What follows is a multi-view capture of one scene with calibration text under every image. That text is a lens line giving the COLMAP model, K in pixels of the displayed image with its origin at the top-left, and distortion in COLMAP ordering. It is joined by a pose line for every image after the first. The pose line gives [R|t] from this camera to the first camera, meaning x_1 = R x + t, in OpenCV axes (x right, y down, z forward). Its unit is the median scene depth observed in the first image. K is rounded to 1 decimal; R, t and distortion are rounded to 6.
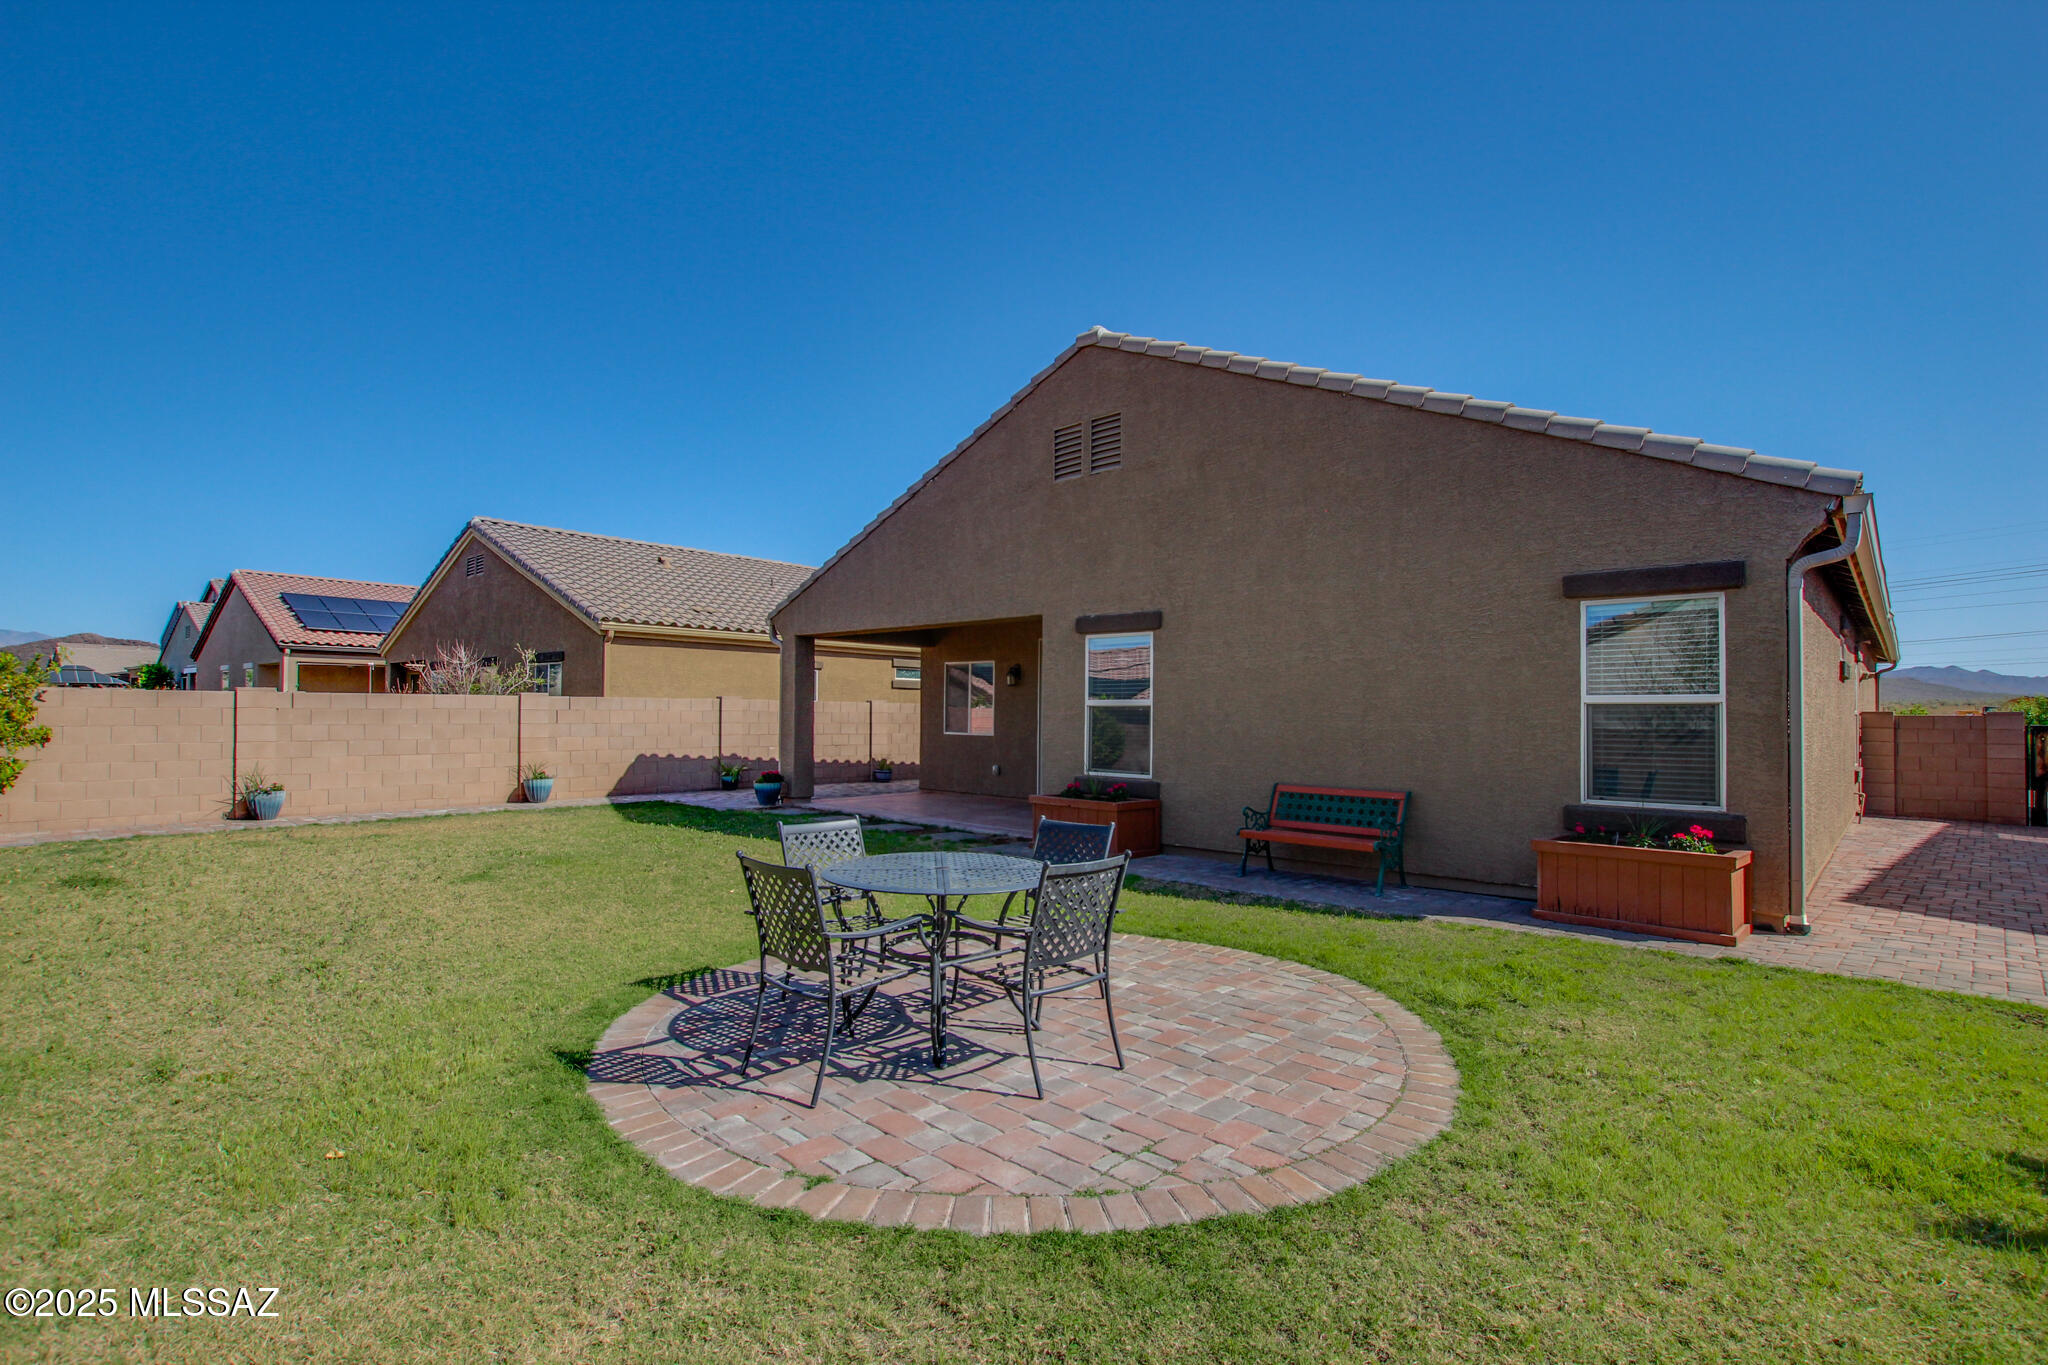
lens RADIAL K [[965.9, 0, 1033.9], [0, 965.9, 683.1], [0, 0, 1]] dist [-0.027474, 0.000131]
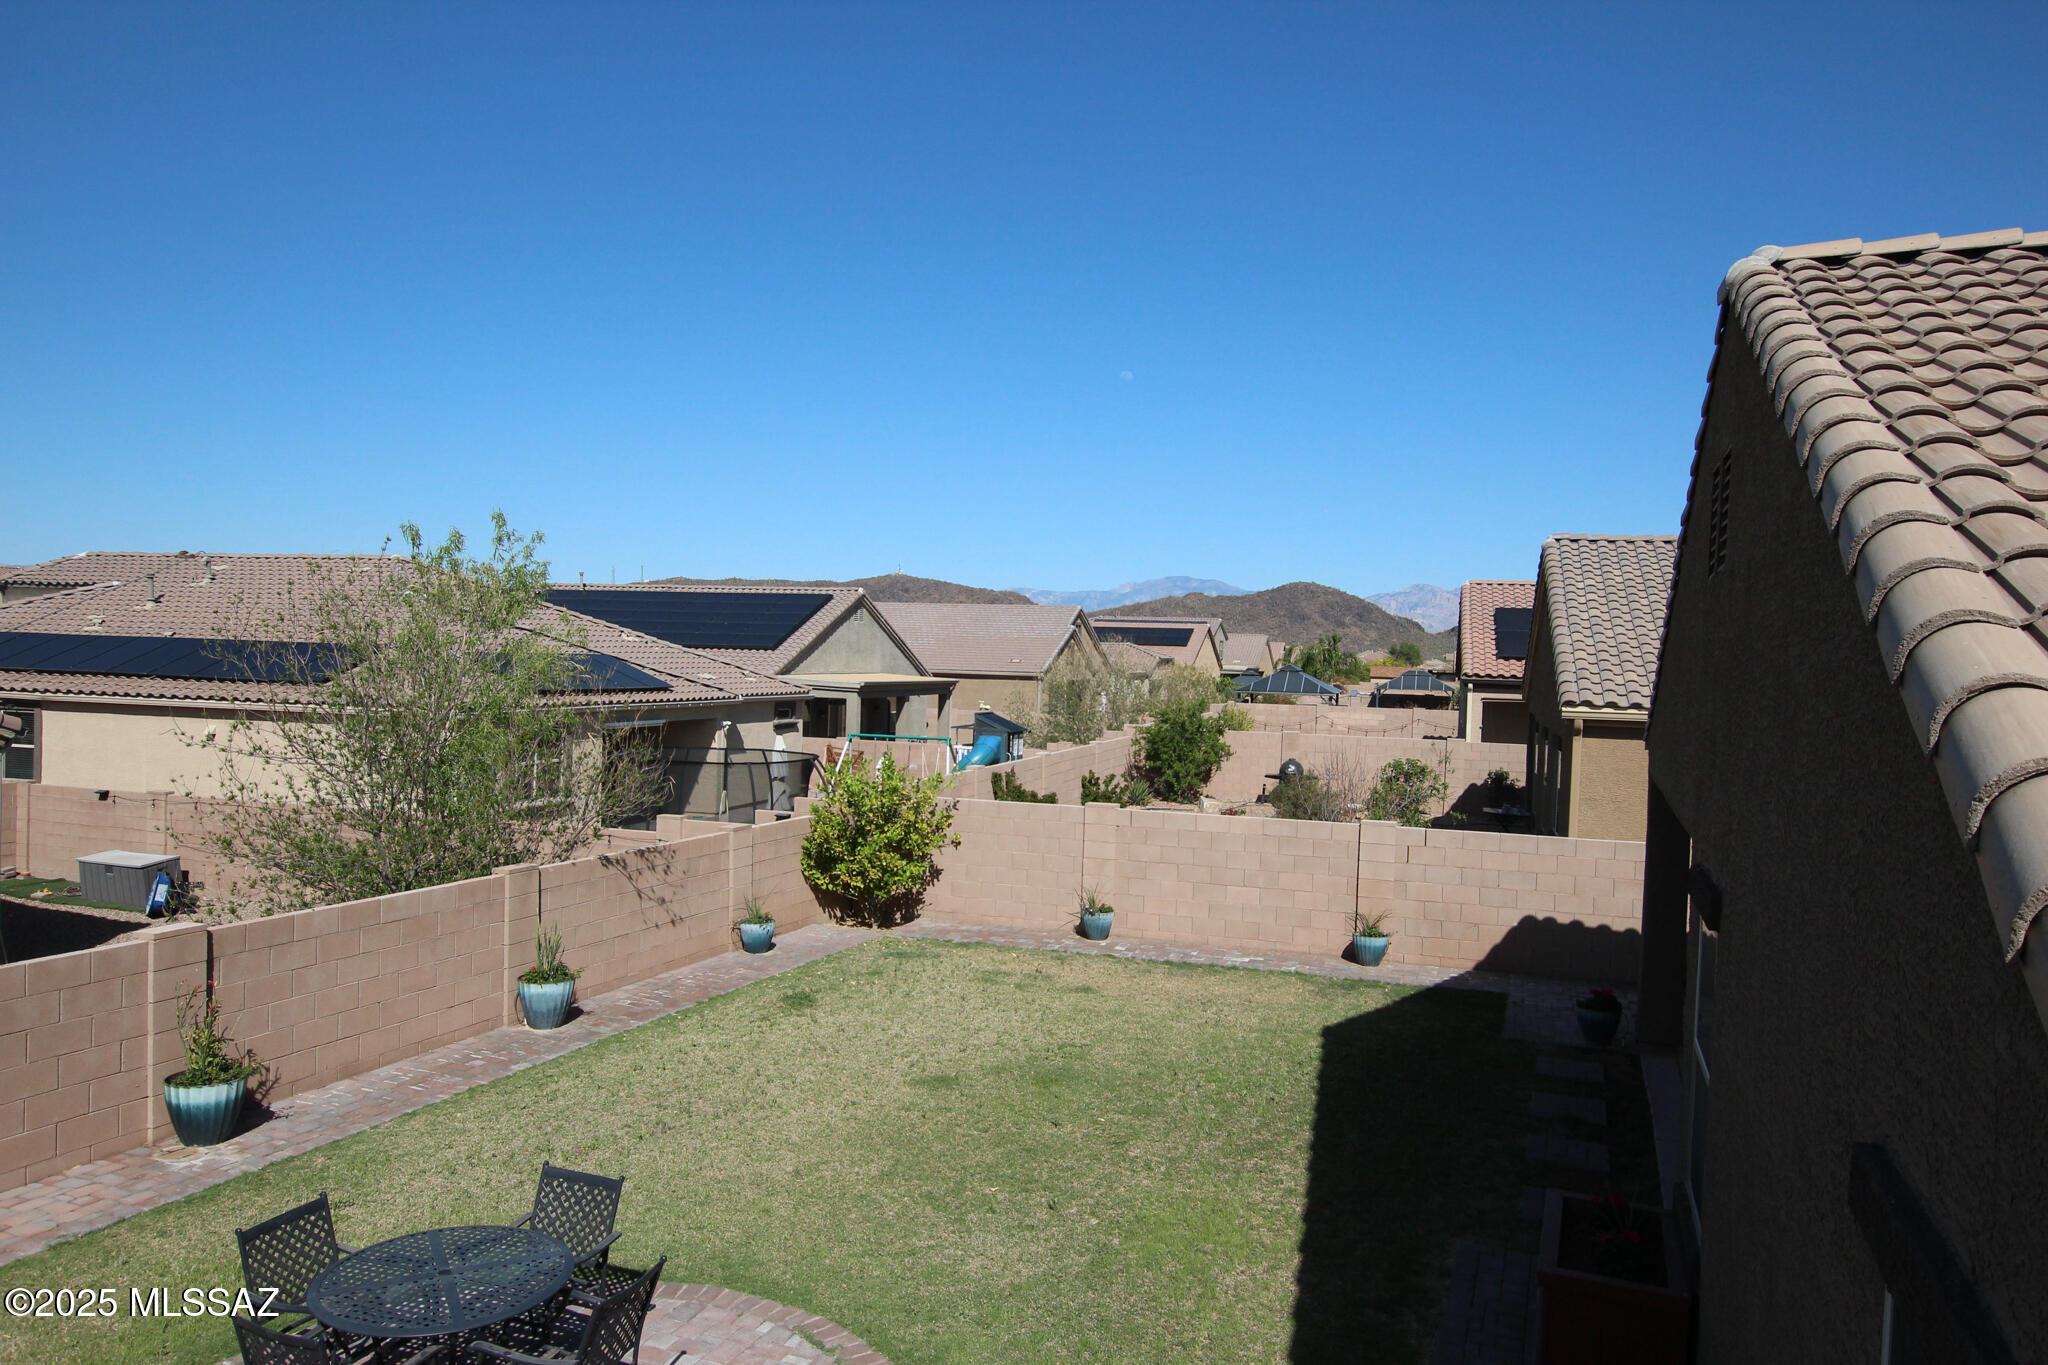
lens RADIAL K [[1433.1, 0, 1024.0], [0, 1433.1, 682.5], [0, 0, 1]] dist [-0.021747, 0.047335]
pose [[0.366685, 0.025972, -0.929982, 0.654036], [0.003693, 0.999562, 0.029371, -0.201498], [0.930338, -0.014205, 0.366429, 0.459317]]
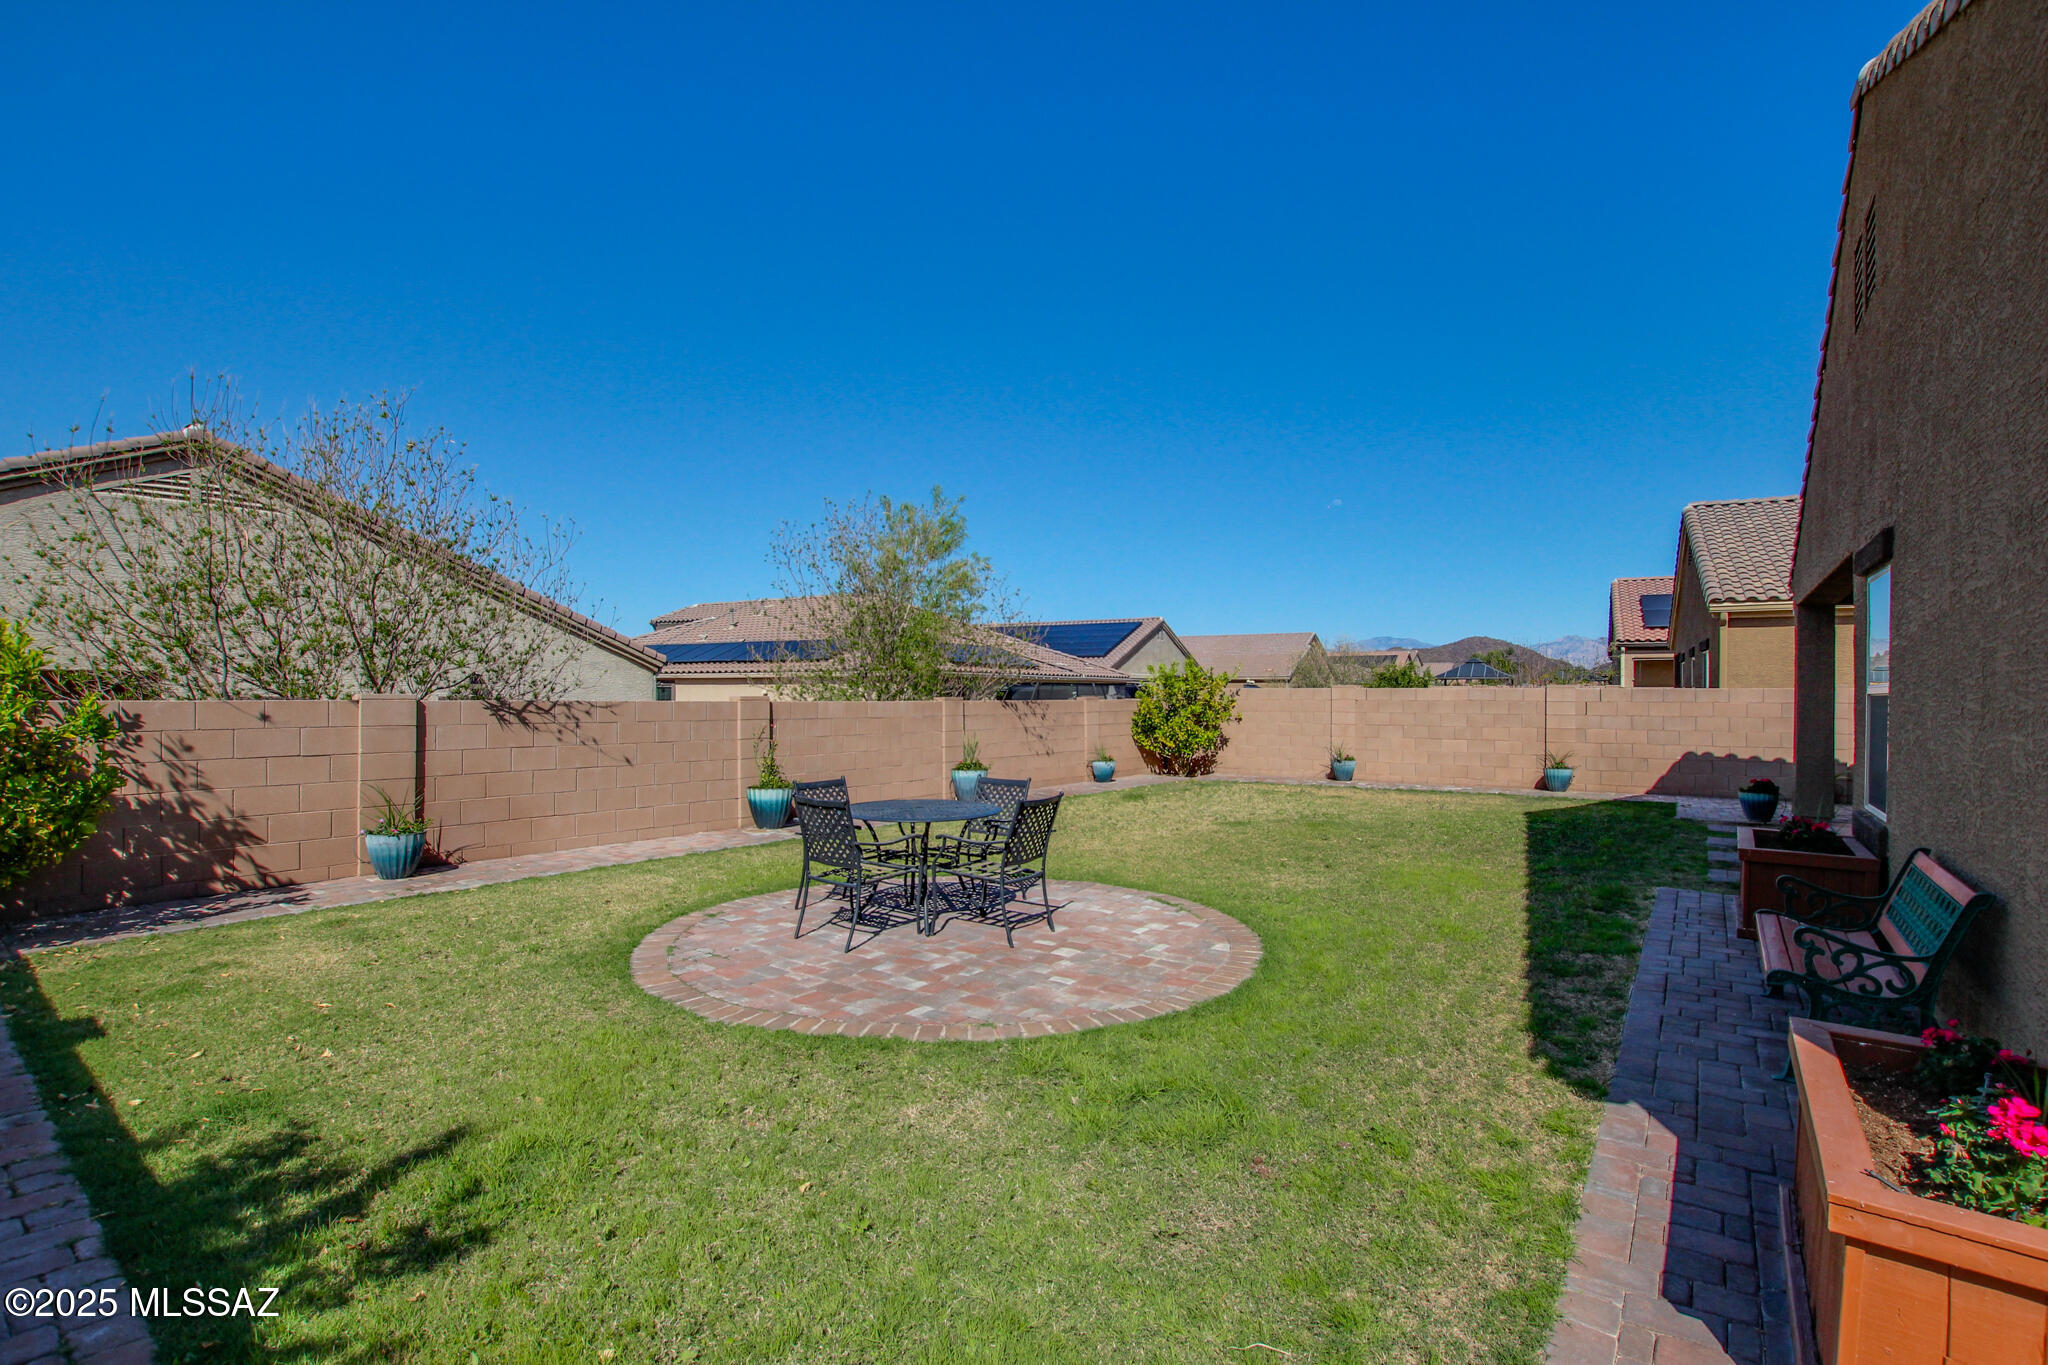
lens RADIAL K [[965.9, 0, 1033.9], [0, 965.9, 683.1], [0, 0, 1]] dist [-0.027474, 0.000131]
pose [[0.133496, -0.016398, -0.990914, 0.624874], [0.024945, 0.999602, -0.013182, 0.010887], [0.990735, -0.022959, 0.133851, 0.440121]]
